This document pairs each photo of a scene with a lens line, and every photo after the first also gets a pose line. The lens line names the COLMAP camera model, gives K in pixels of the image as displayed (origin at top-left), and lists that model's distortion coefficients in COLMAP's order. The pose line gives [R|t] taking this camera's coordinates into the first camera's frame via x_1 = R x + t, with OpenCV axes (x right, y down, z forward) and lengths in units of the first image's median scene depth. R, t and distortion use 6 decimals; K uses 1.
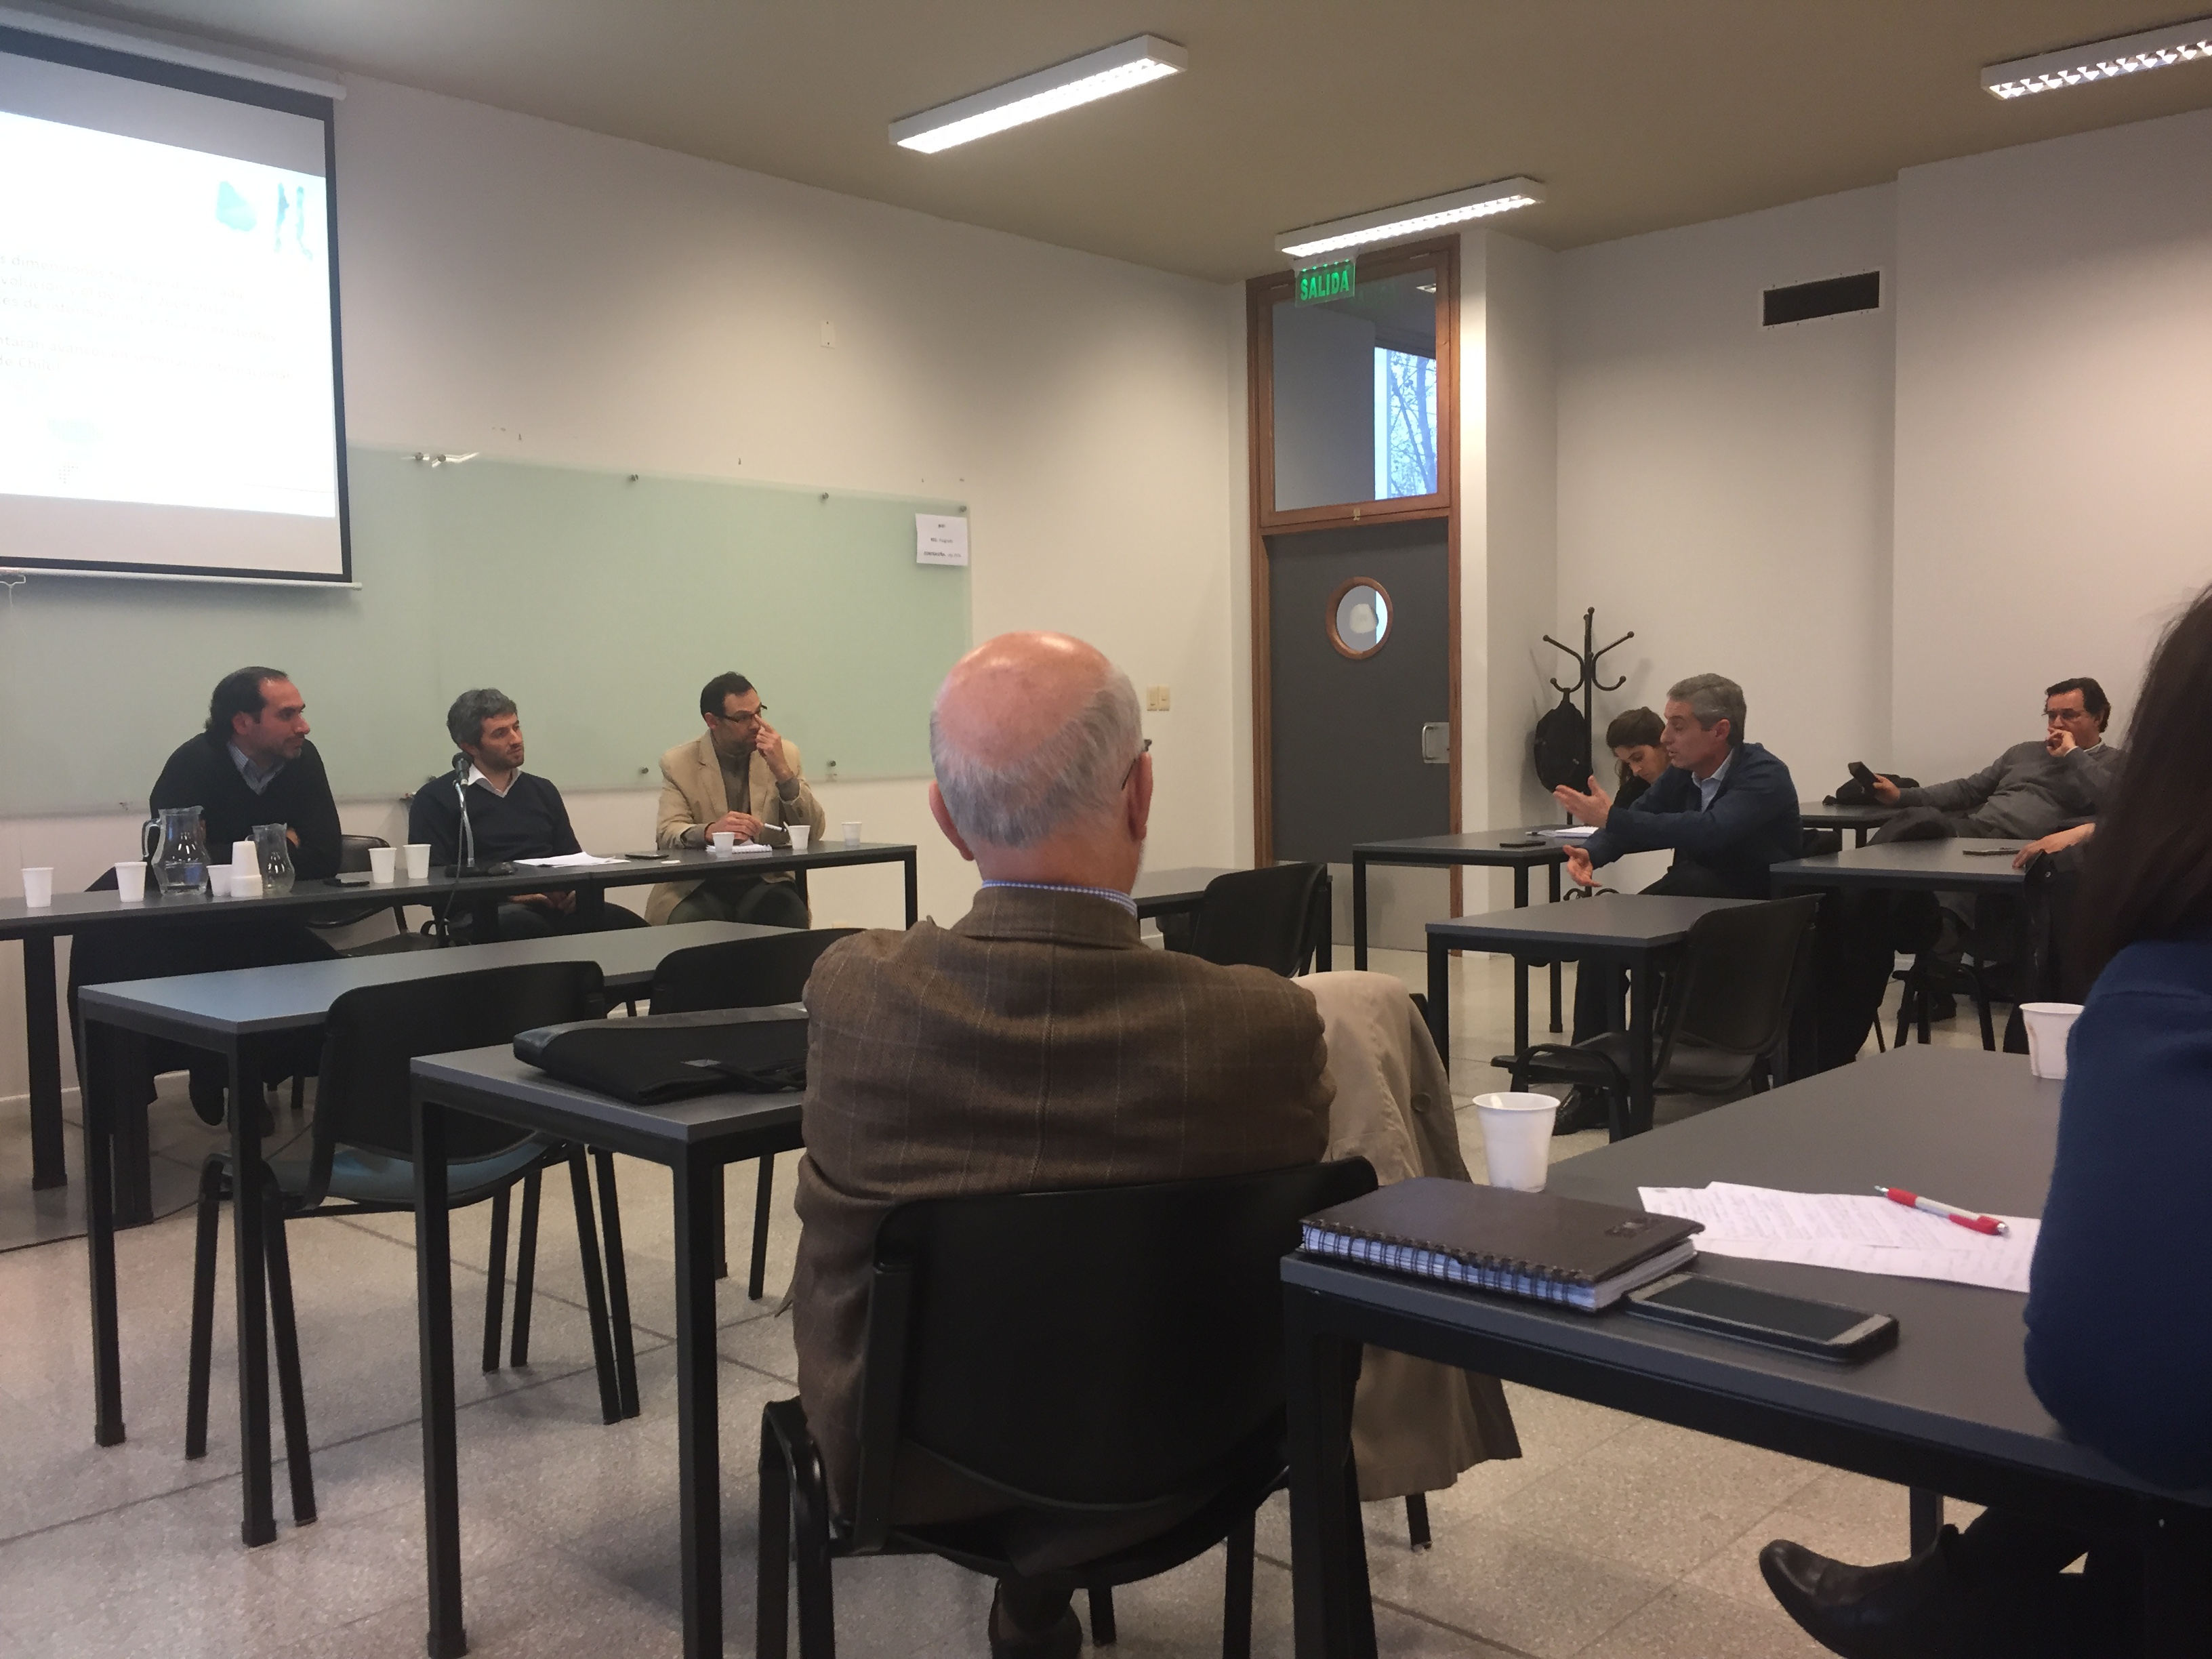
lens RADIAL K [[1890.9, 0, 1097.6], [0, 1890.9, 820.7], [0, 0, 1]] dist [0.083449, -0.113301]
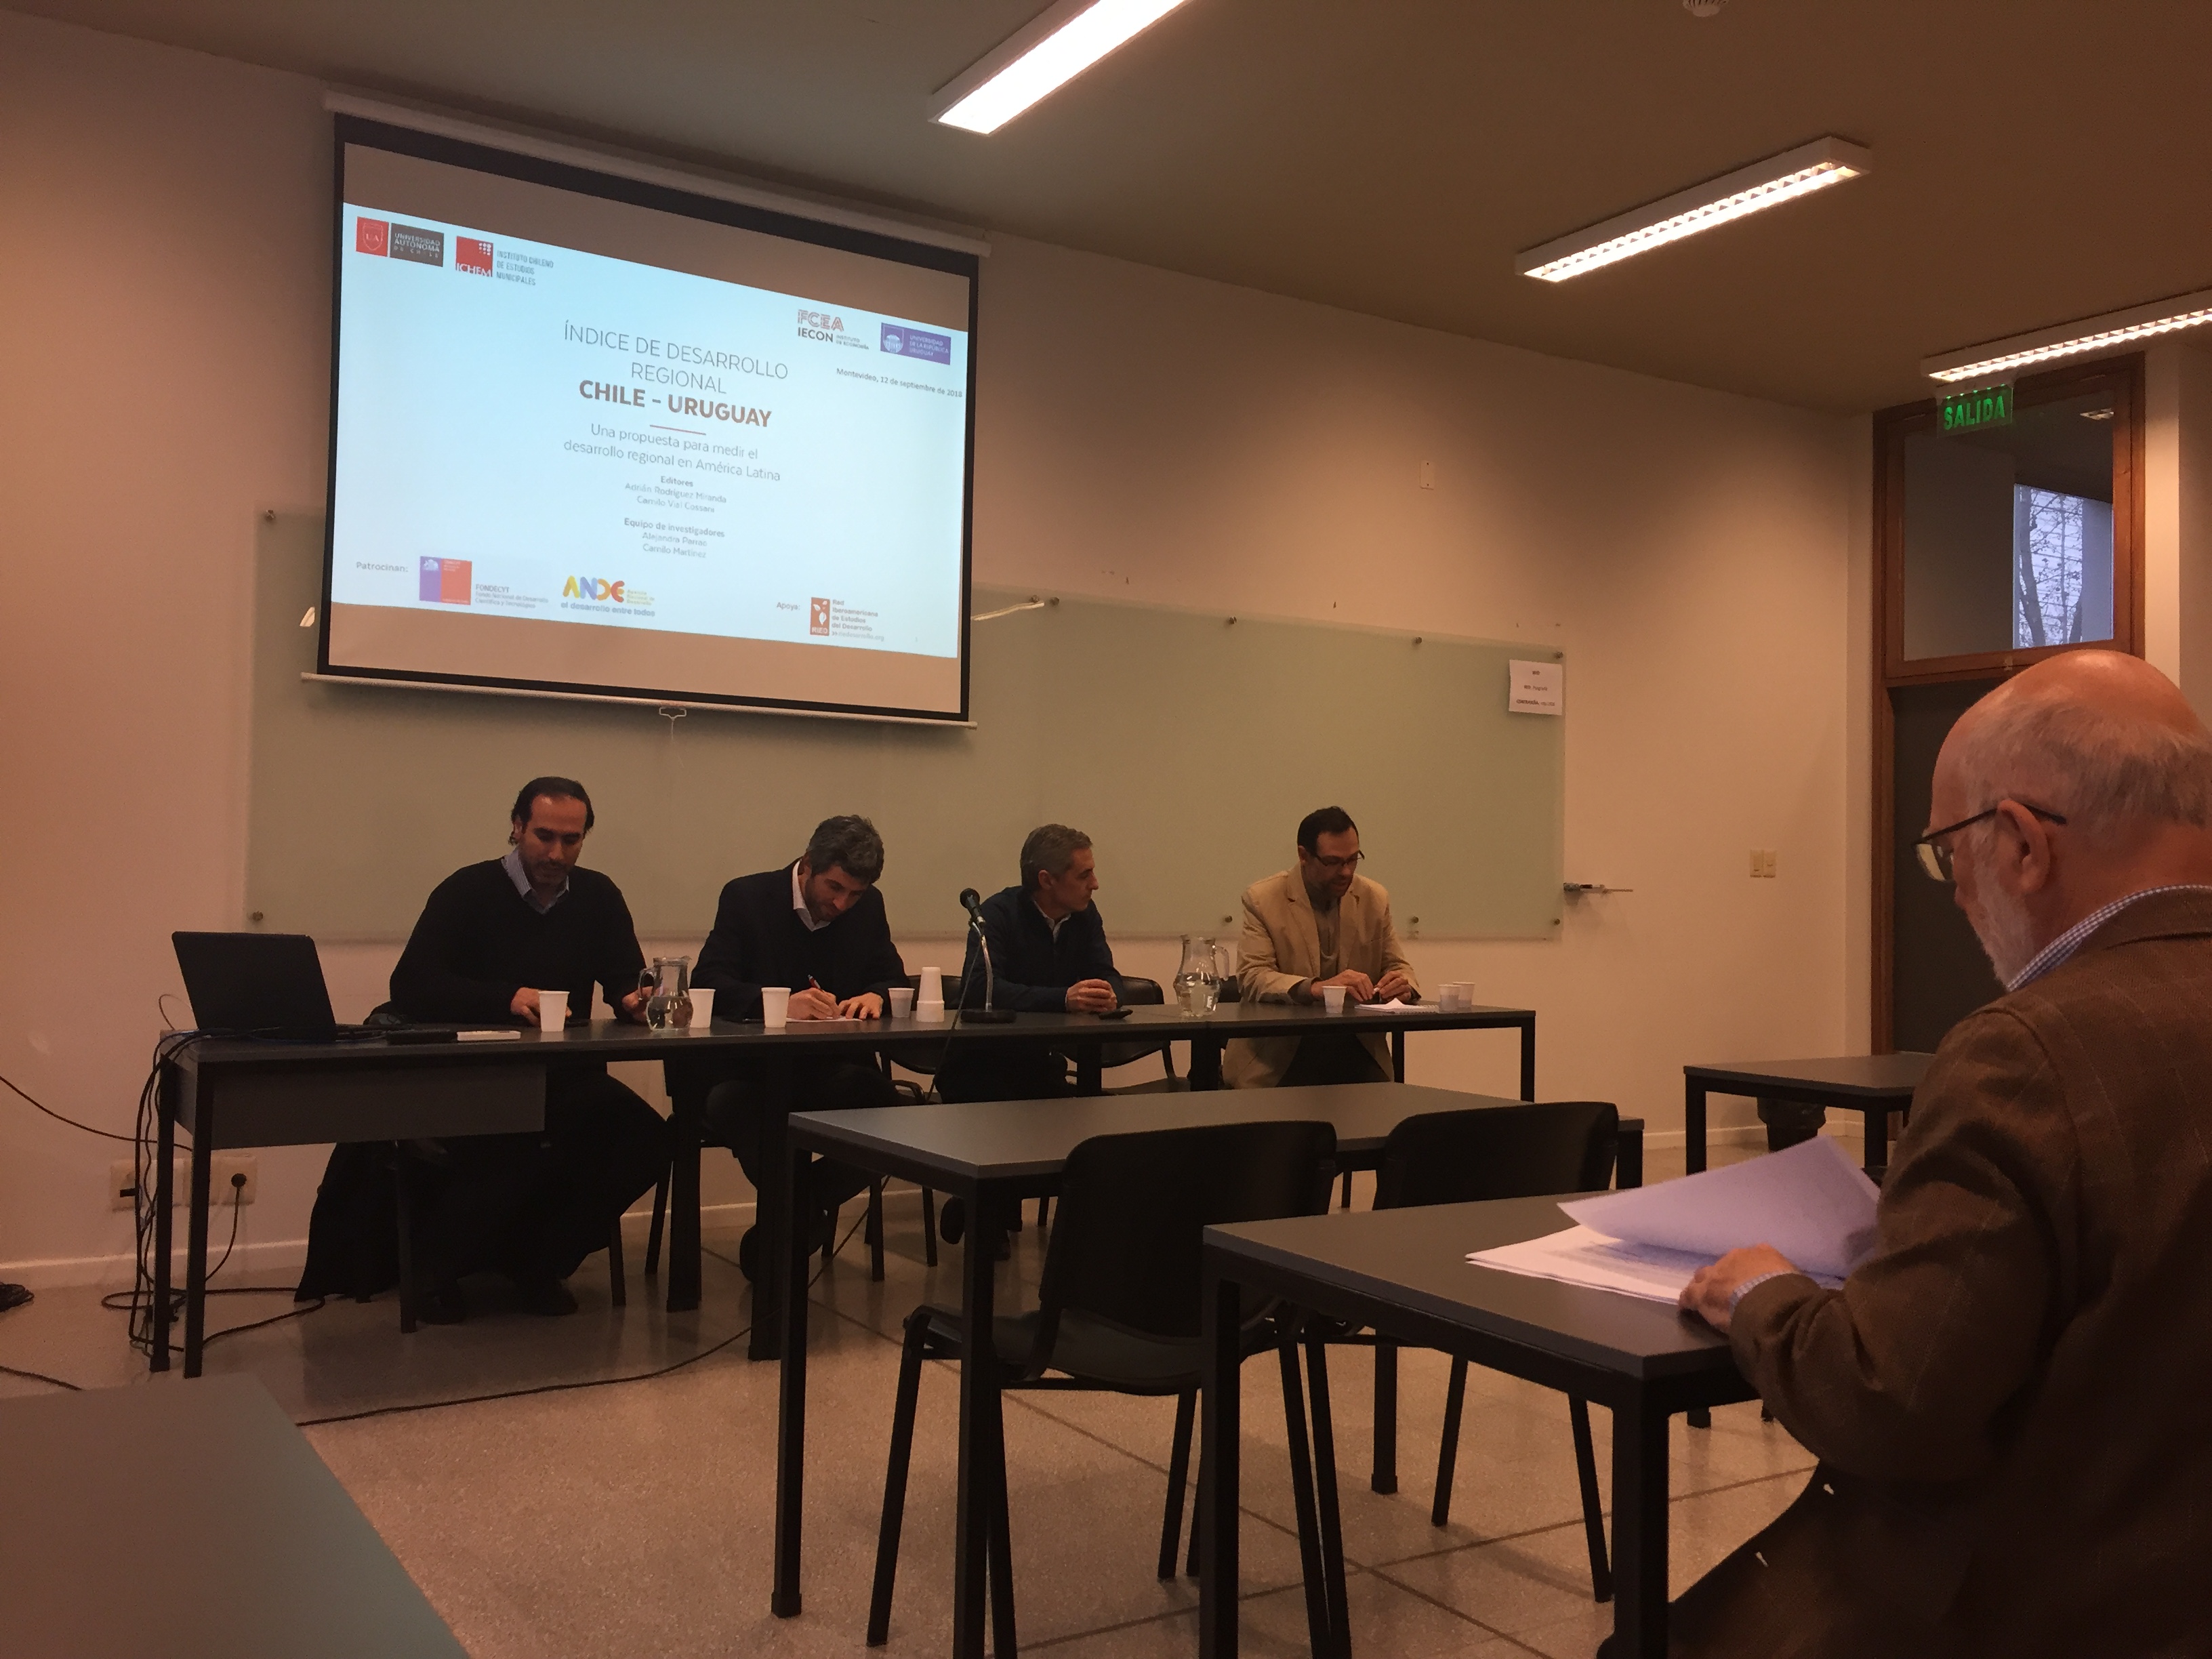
lens RADIAL K [[1890.9, 0, 1097.6], [0, 1890.9, 820.7], [0, 0, 1]] dist [0.083449, -0.113301]
pose [[0.968332, 0.025481, -0.248361, -0.067268], [-0.046959, 0.995612, -0.080943, 0.005010], [0.245209, 0.090042, 0.965280, 0.050494]]
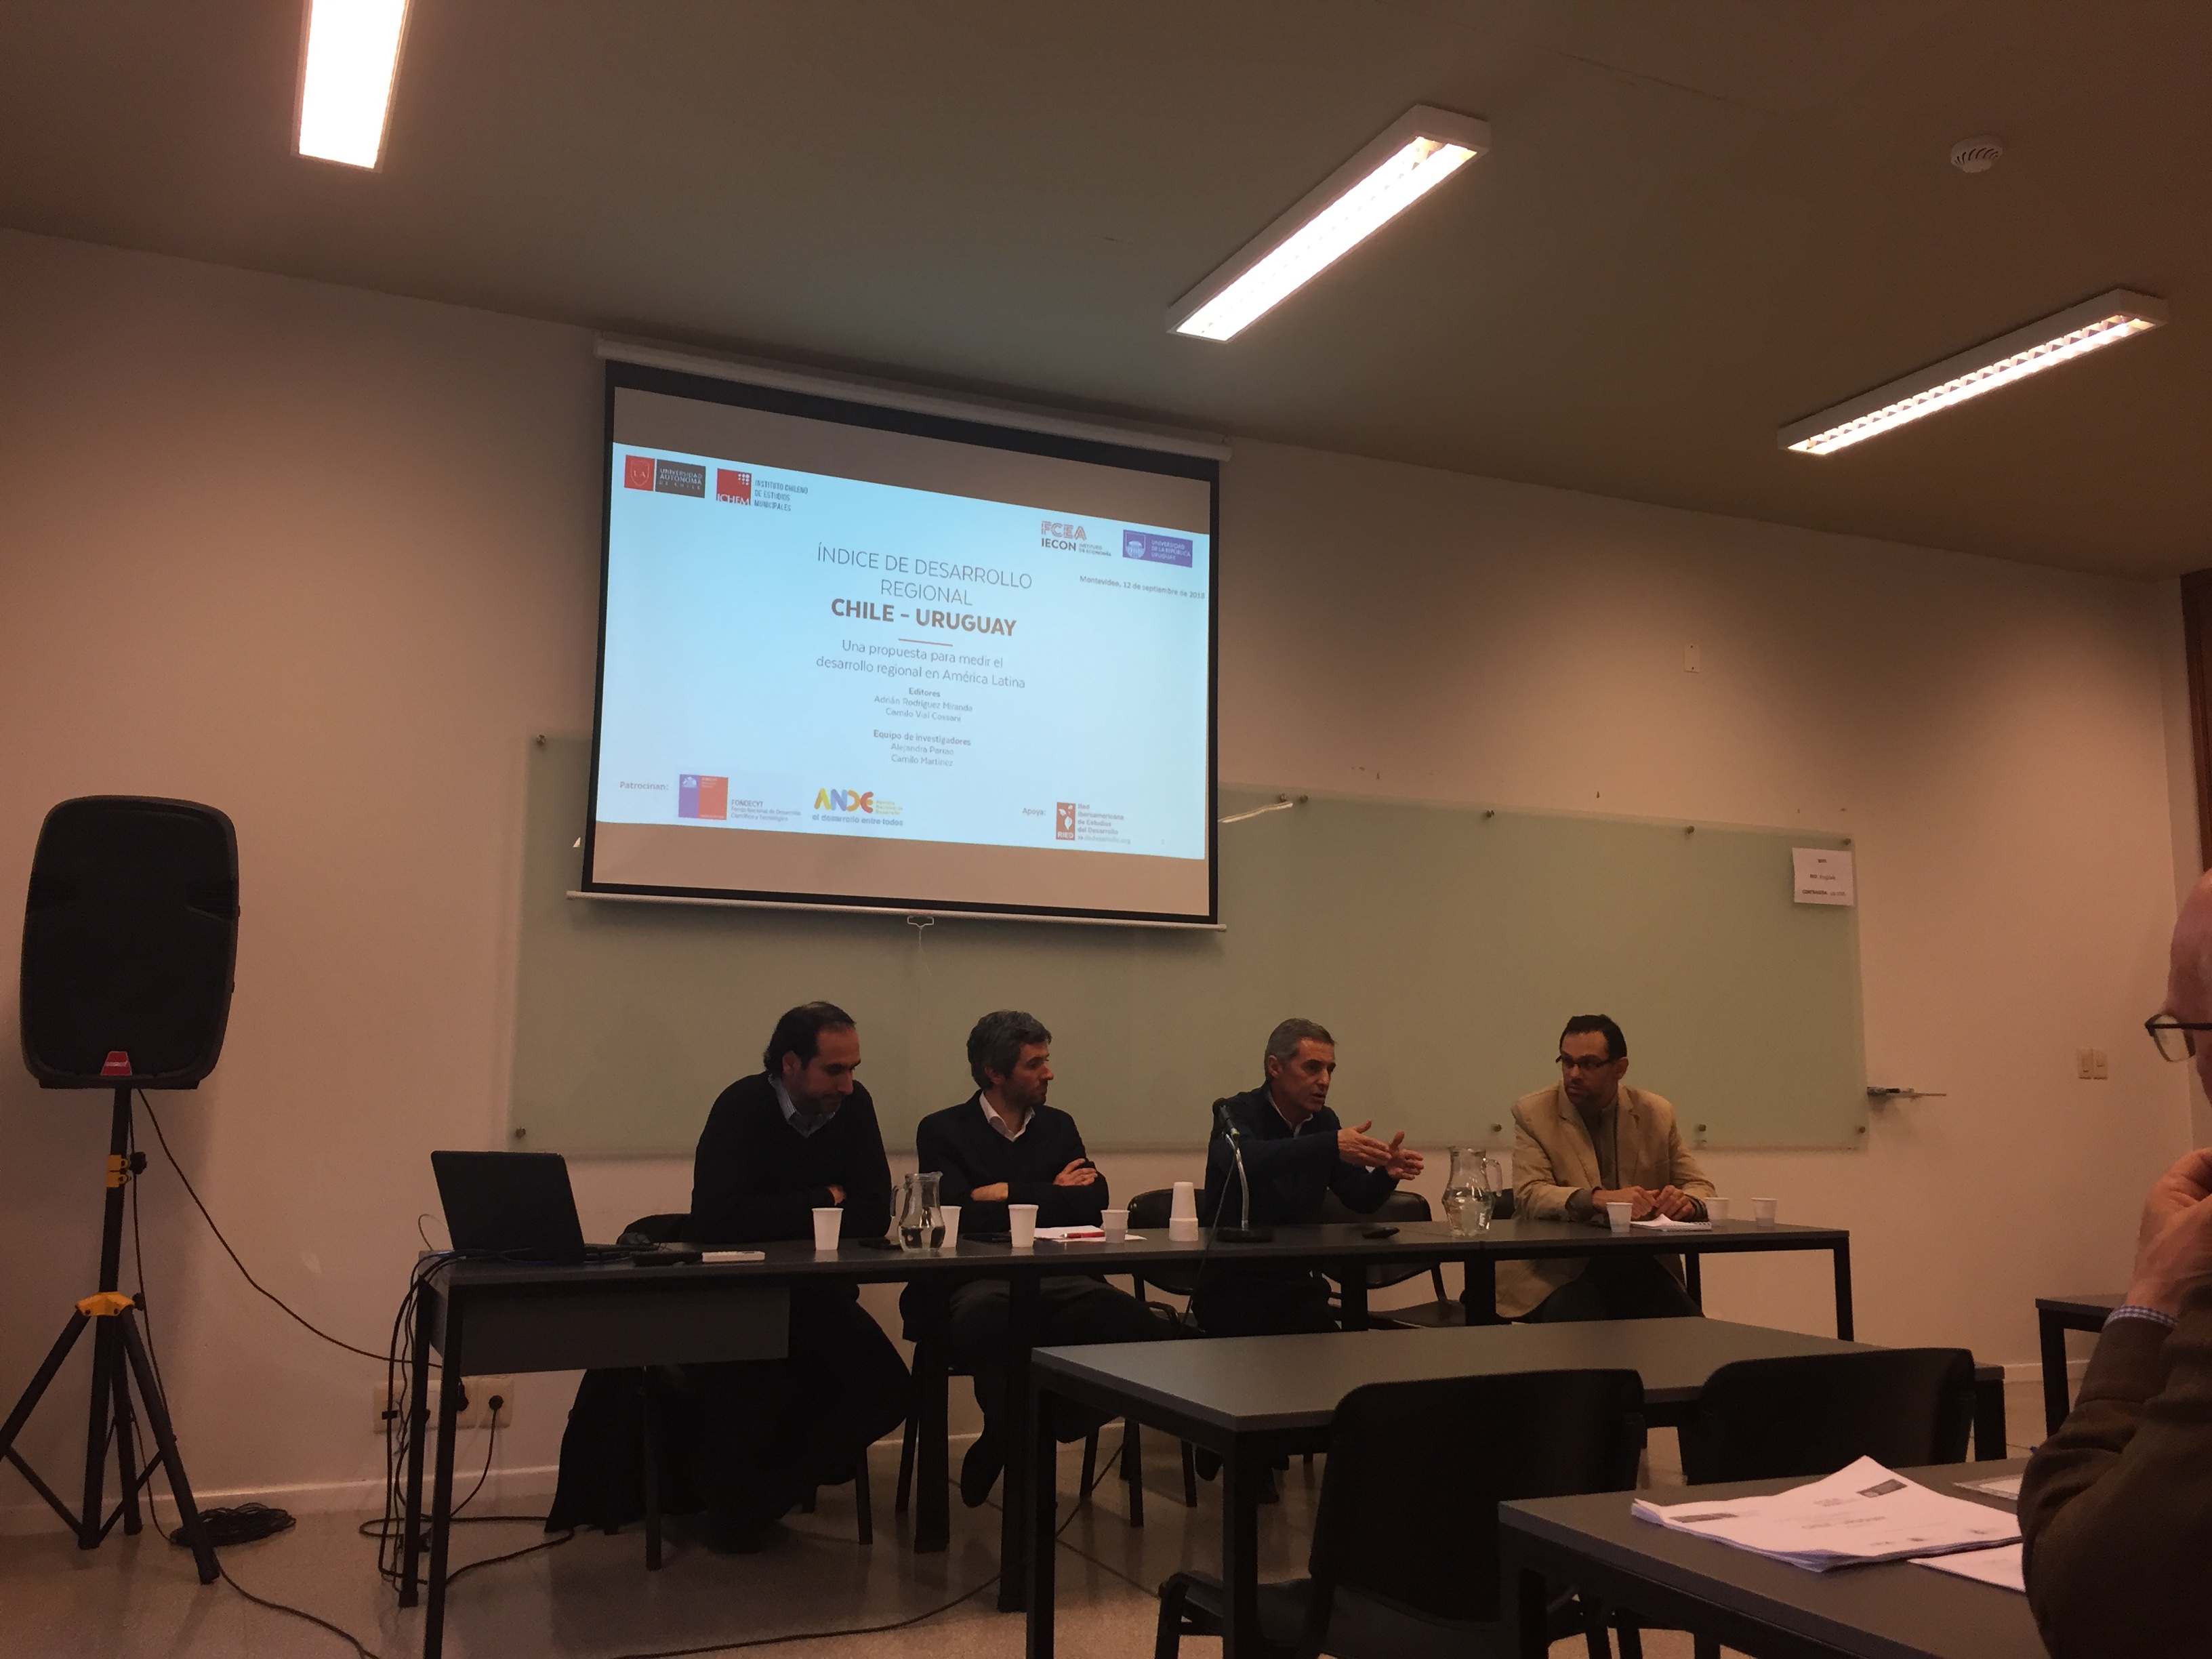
lens RADIAL K [[1884.8, 0, 1096.6], [0, 1884.8, 821.5], [0, 0, 1]] dist [0.080576, -0.111831]
pose [[0.926847, -0.027554, -0.374427, -0.074701], [-0.043856, 0.982530, -0.180864, 0.002068], [0.372869, 0.184054, 0.909446, 0.075113]]
